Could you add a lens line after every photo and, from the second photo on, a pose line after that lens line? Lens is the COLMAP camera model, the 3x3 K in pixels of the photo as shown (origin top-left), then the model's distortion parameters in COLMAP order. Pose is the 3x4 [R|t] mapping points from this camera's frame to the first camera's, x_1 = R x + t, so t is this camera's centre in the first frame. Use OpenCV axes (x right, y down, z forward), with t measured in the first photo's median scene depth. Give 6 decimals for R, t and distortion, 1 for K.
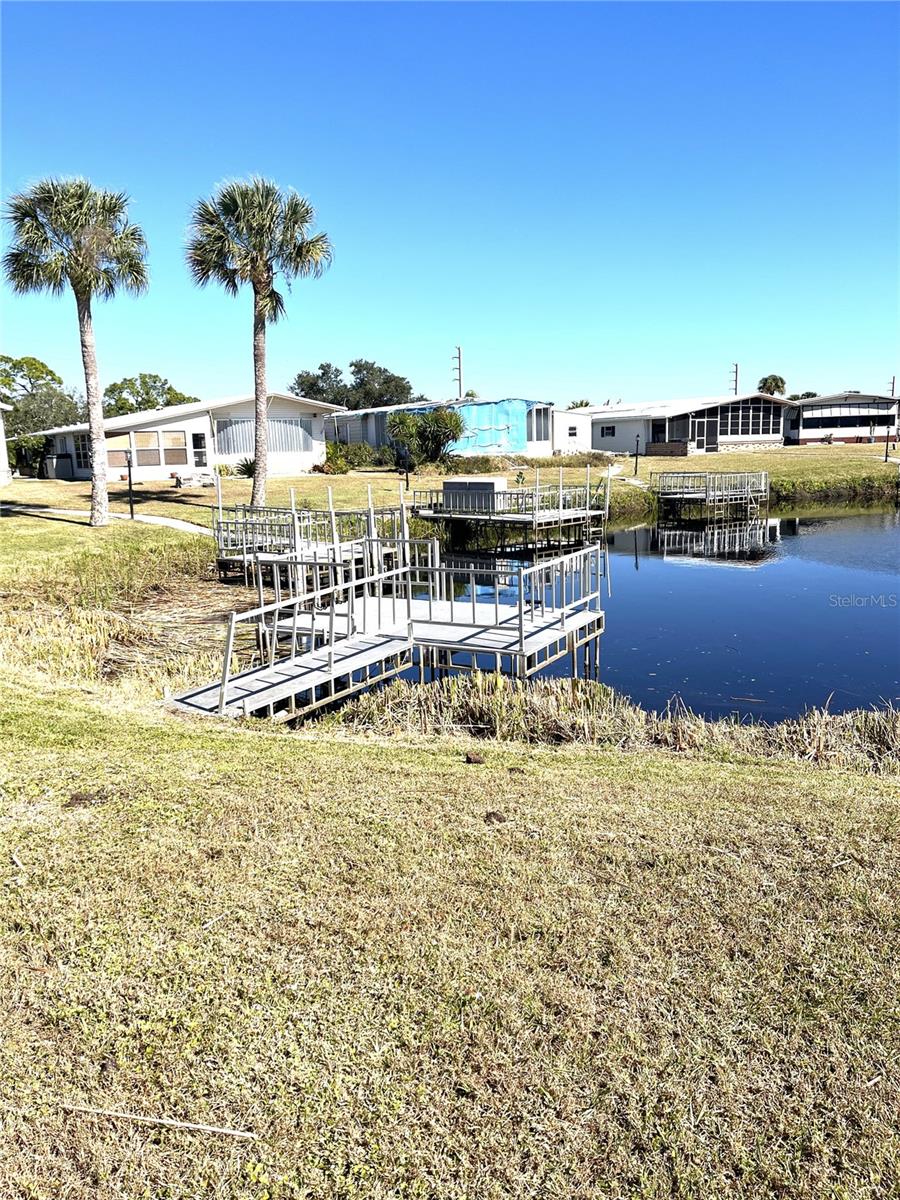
lens RADIAL K [[887.1, 0, 450.0], [0, 887.1, 600.0], [0, 0, 1]] dist [0.001552, 0.002121]
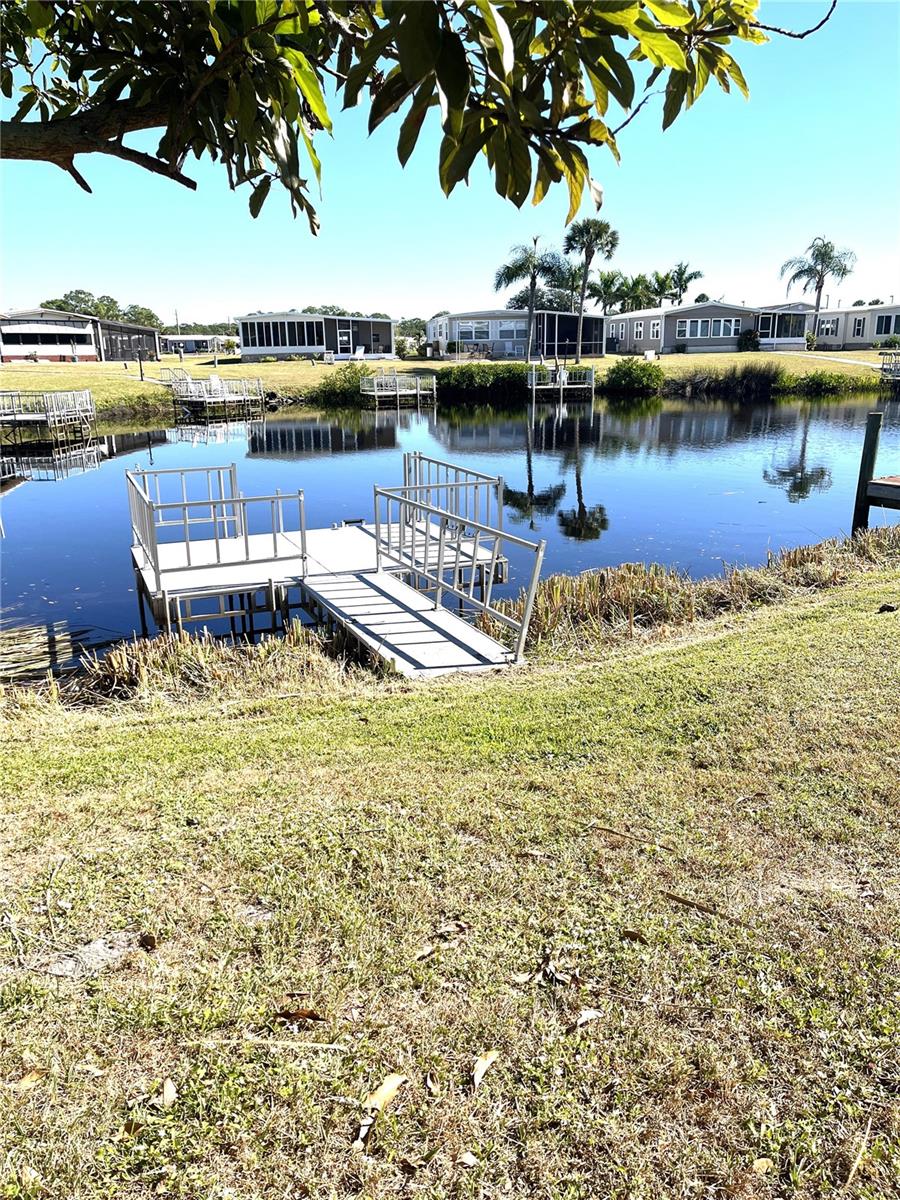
lens RADIAL K [[887.1, 0, 450.0], [0, 887.1, 600.0], [0, 0, 1]] dist [0.001552, 0.002121]
pose [[0.598609, -0.188557, 0.778533, -0.163805], [0.120680, 0.982036, 0.145055, -0.011276], [-0.791899, 0.007122, 0.610611, 0.087601]]
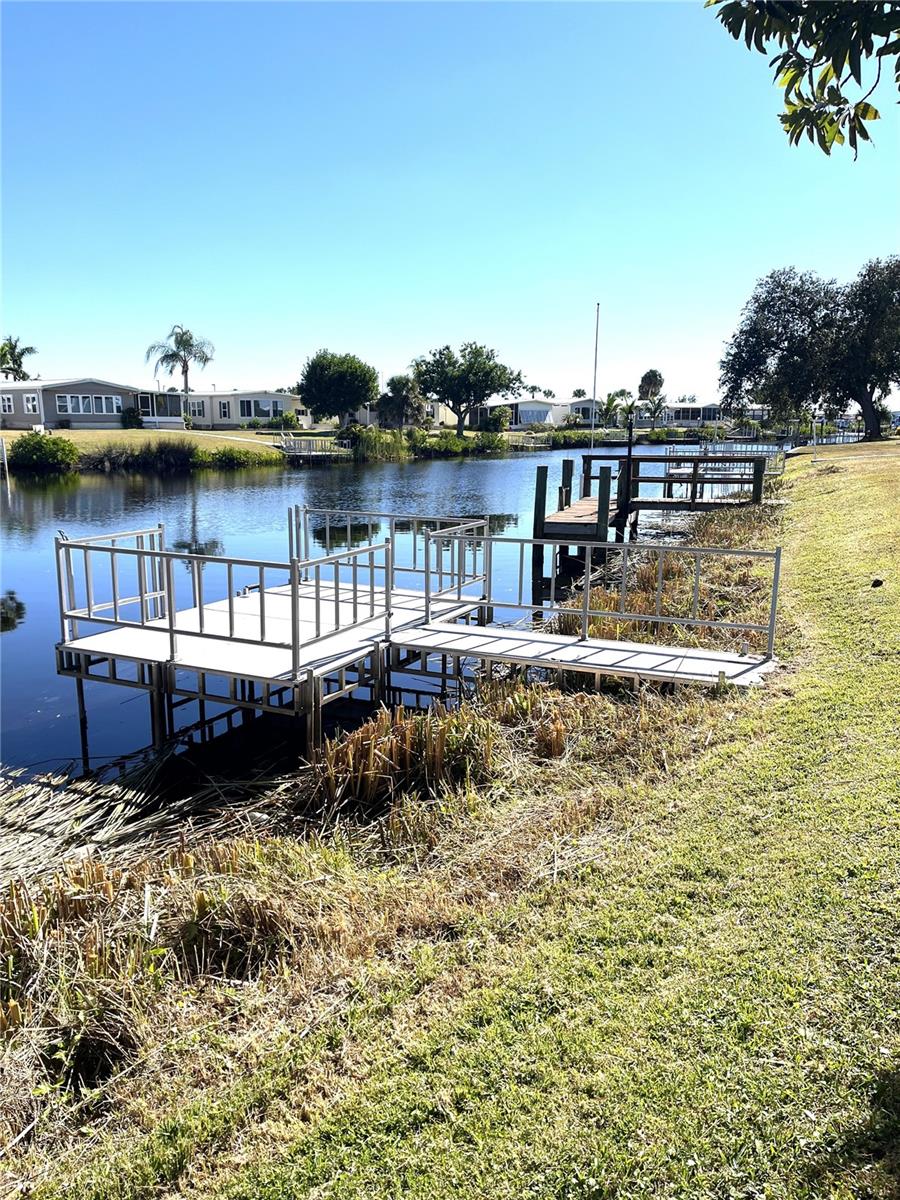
lens RADIAL K [[859.8, 0, 450.0], [0, 859.8, 600.0], [0, 0, 1]] dist [0.085430, 0.000886]
pose [[-0.051177, -0.159022, 0.985948, -0.198739], [0.163986, 0.972503, 0.165366, -0.025634], [-0.985134, 0.170144, -0.023692, 0.230015]]
